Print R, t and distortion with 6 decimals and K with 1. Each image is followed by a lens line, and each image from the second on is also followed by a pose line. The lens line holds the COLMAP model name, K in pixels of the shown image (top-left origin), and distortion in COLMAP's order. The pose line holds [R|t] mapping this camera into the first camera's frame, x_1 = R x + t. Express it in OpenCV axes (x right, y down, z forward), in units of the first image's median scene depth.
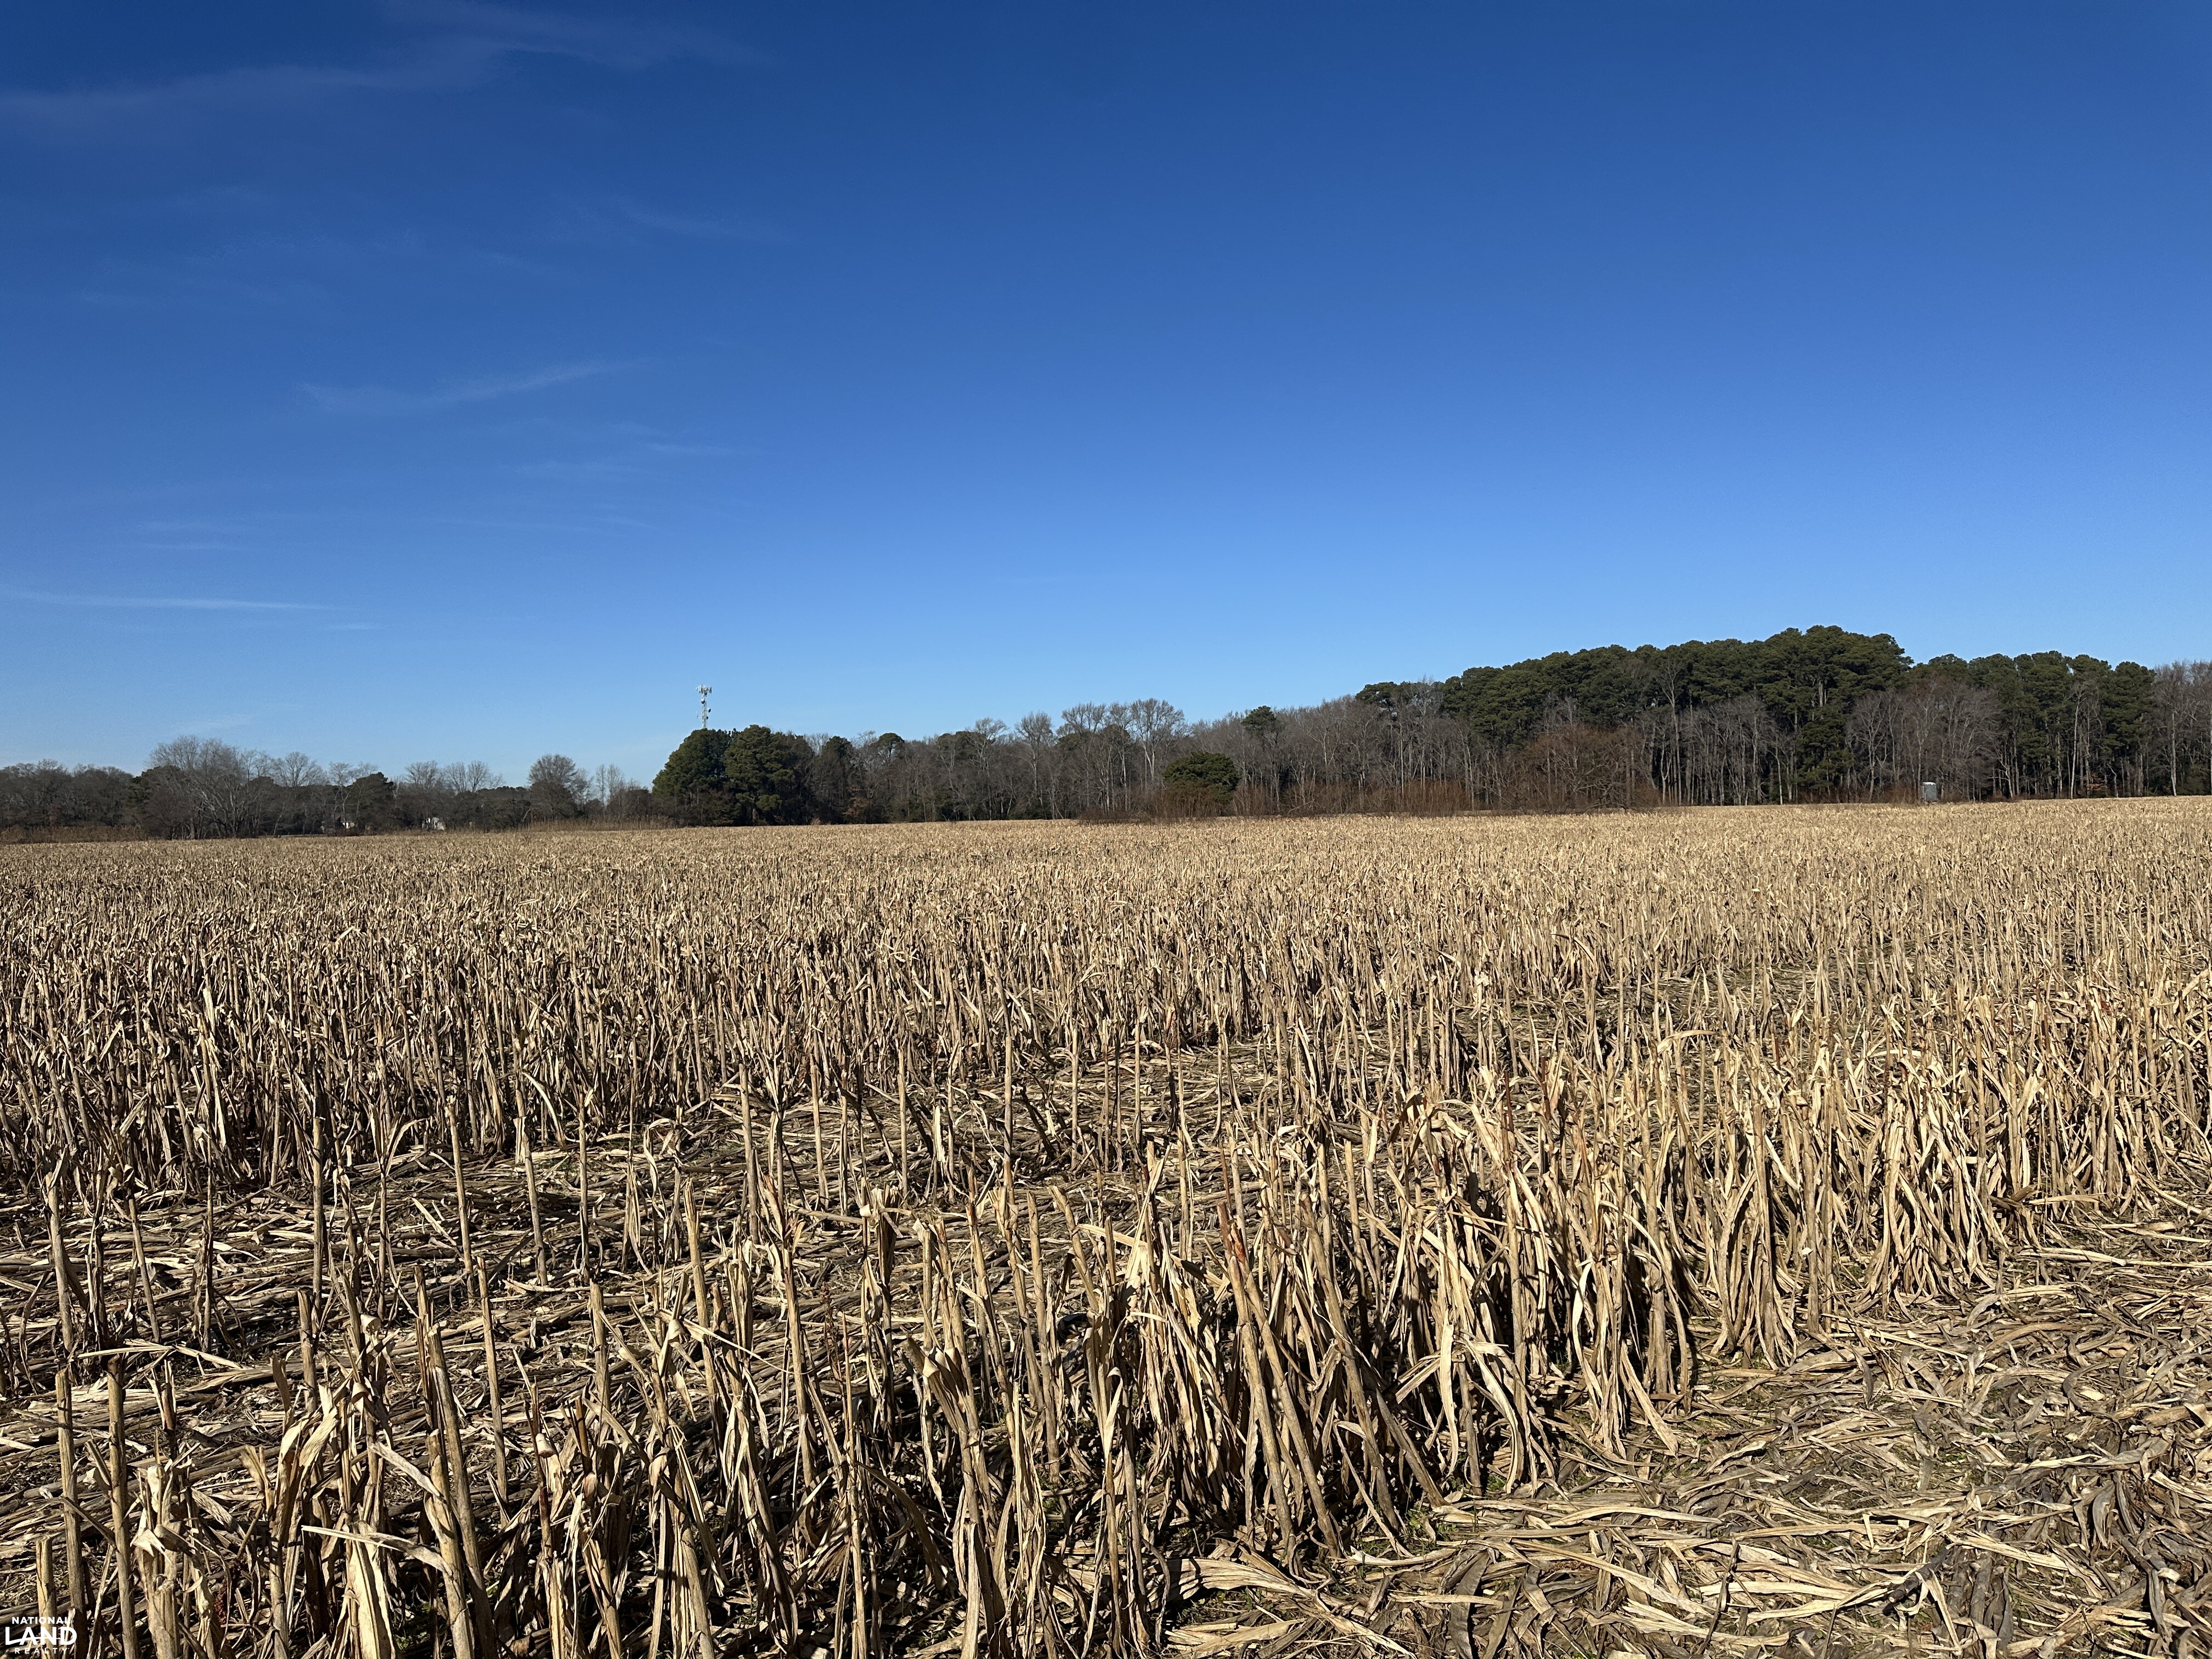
lens RADIAL K [[1469.6, 0, 1060.1], [0, 1469.6, 819.7], [0, 0, 1]] dist [0.048644, -0.085244]
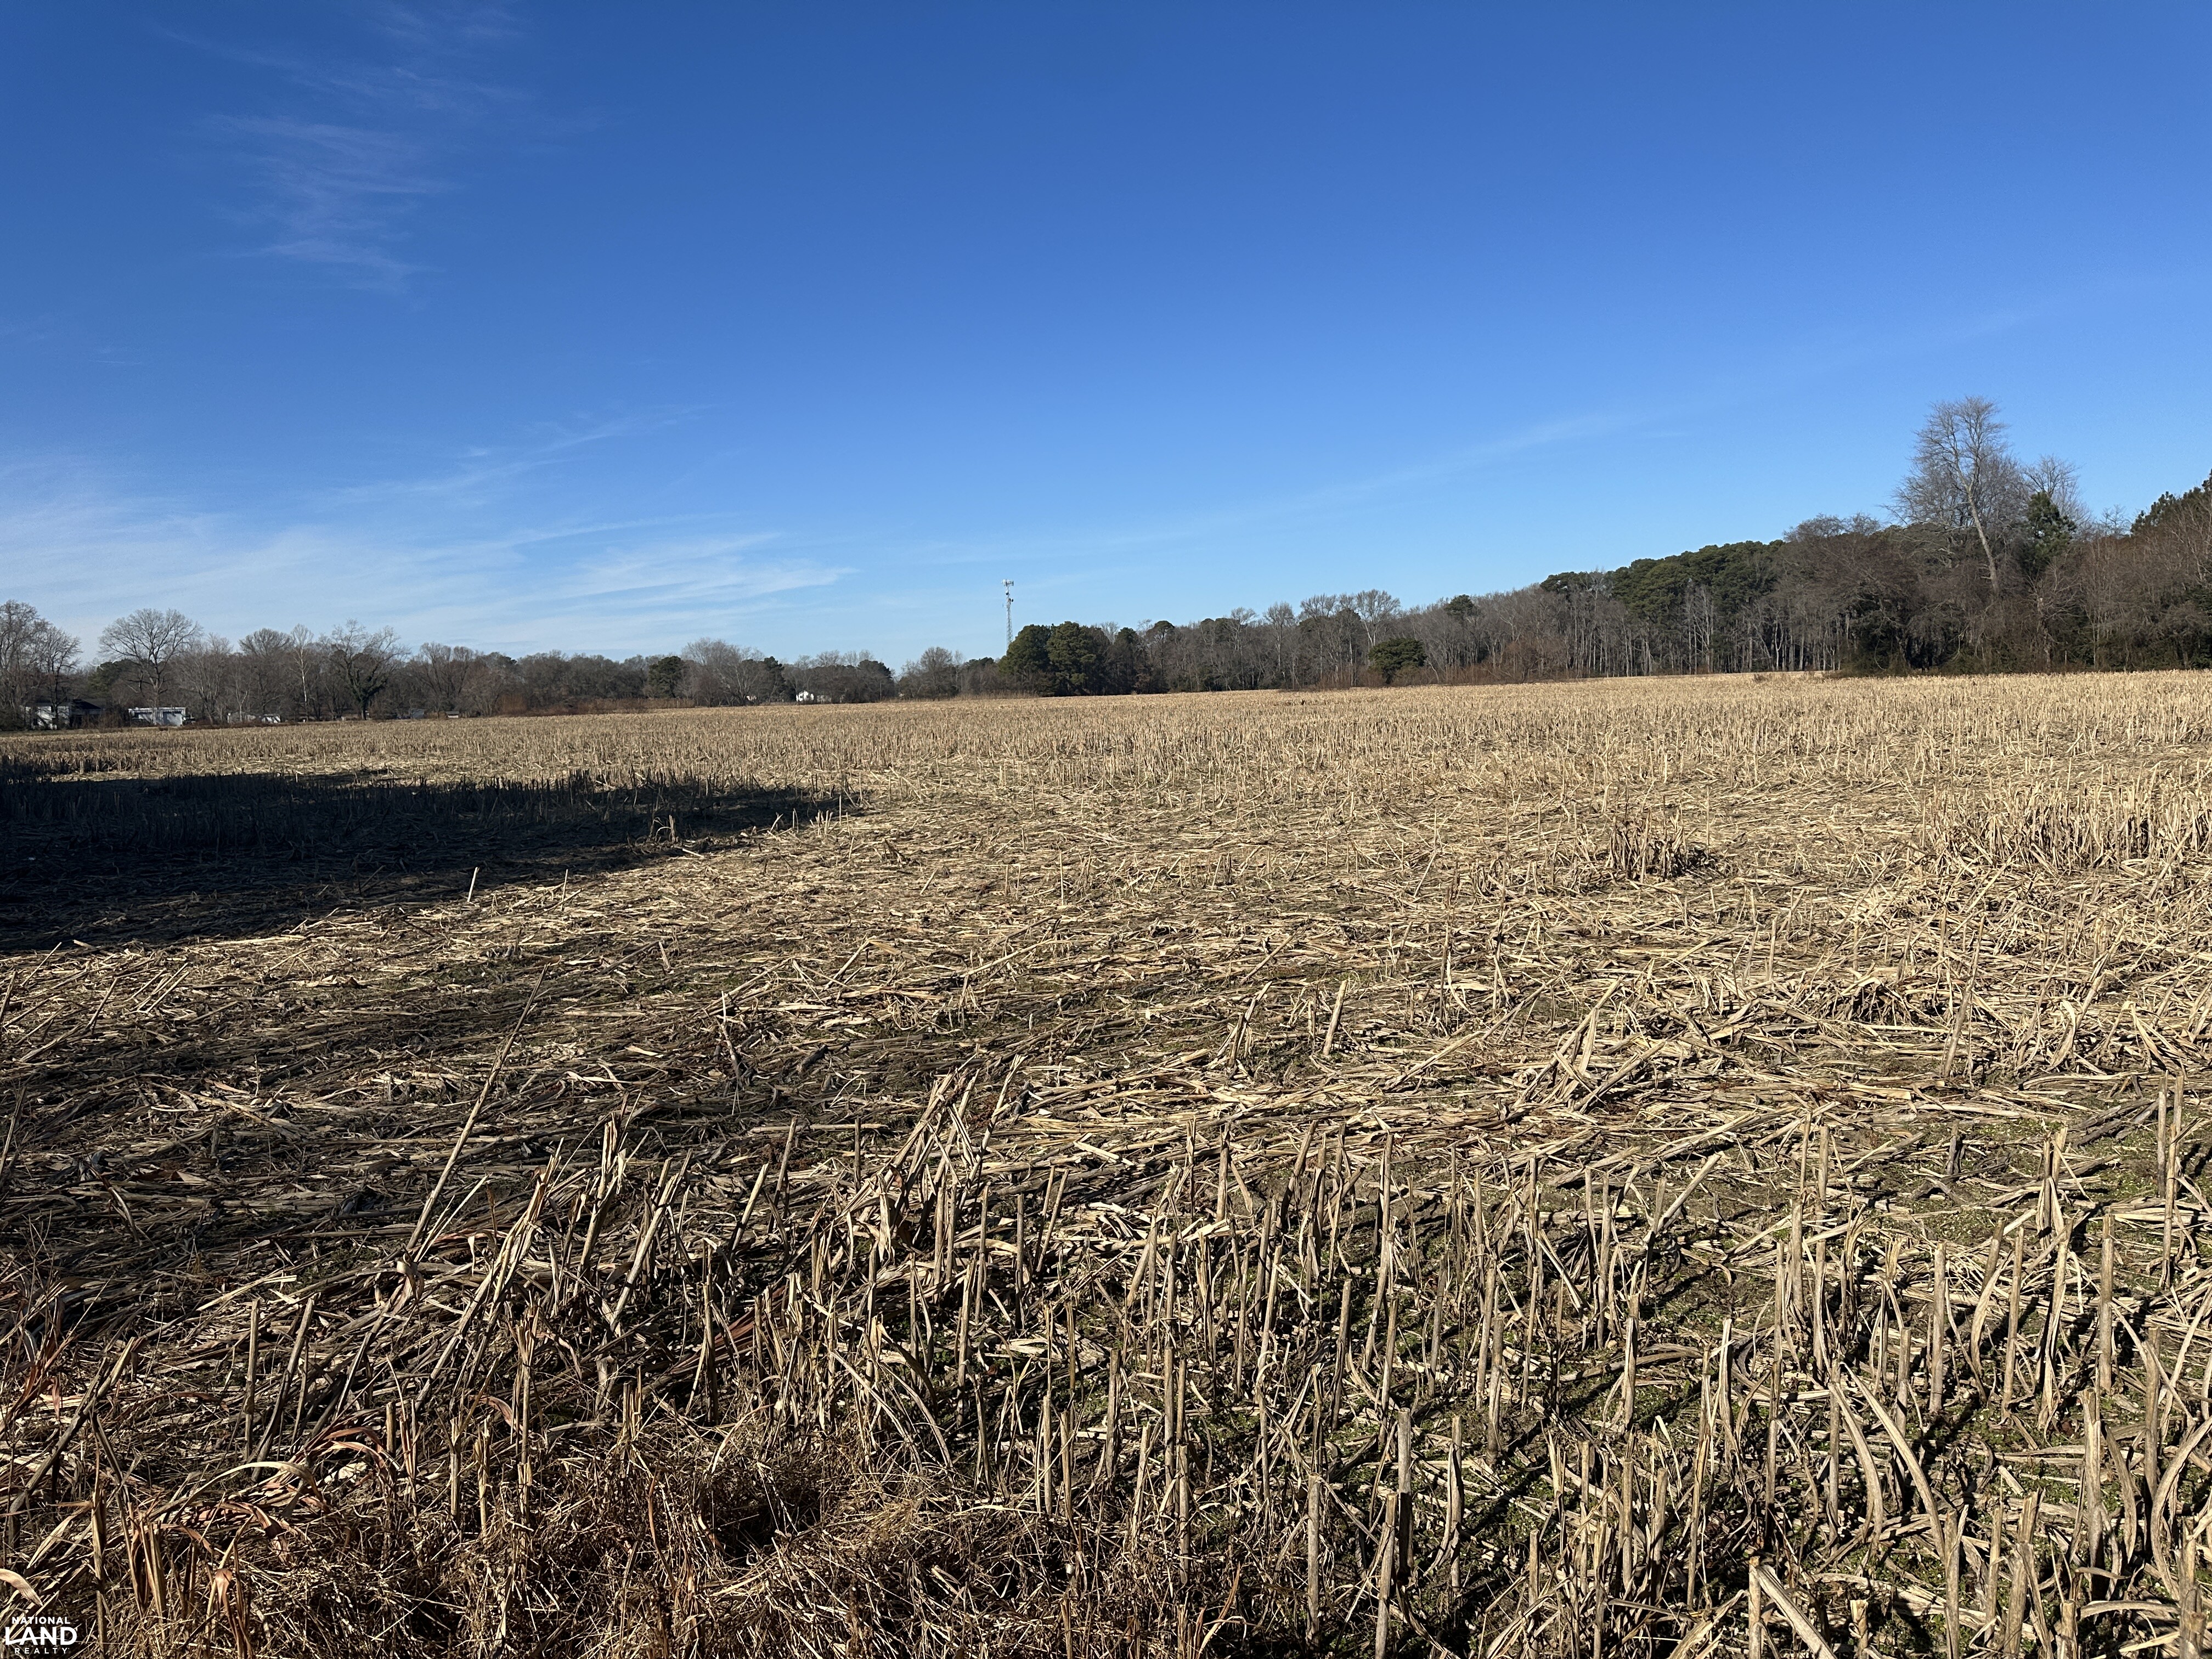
lens RADIAL K [[1469.6, 0, 1098.1], [0, 1469.6, 813.7], [0, 0, 1]] dist [0.048644, -0.085244]
pose [[0.989154, 0.000430, -0.146884, 0.015553], [0.011892, 0.996478, 0.083002, 0.000169], [0.146402, -0.083848, 0.985665, -0.286423]]
